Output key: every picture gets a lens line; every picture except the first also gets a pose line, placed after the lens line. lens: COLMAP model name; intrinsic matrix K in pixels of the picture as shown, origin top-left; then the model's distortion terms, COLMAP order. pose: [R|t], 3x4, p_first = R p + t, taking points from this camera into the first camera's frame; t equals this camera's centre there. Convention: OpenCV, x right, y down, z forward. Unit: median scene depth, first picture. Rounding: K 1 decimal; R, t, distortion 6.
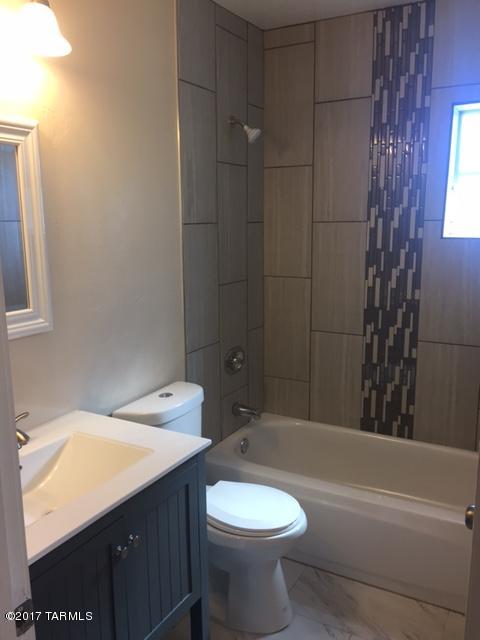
lens RADIAL K [[554.1, 0, 240.5], [0, 554.1, 320.2], [0, 0, 1]] dist [0.051293, -0.034157]
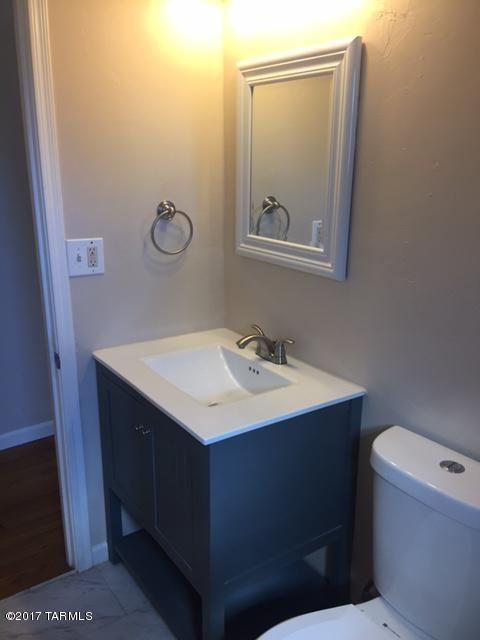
lens RADIAL K [[554.1, 0, 240.6], [0, 554.1, 320.1], [0, 0, 1]] dist [0.051293, -0.034157]
pose [[-0.411633, 0.248830, -0.876722, 0.573994], [-0.189490, 0.917612, 0.349403, -0.222850], [0.891433, 0.309956, -0.330568, 1.257381]]
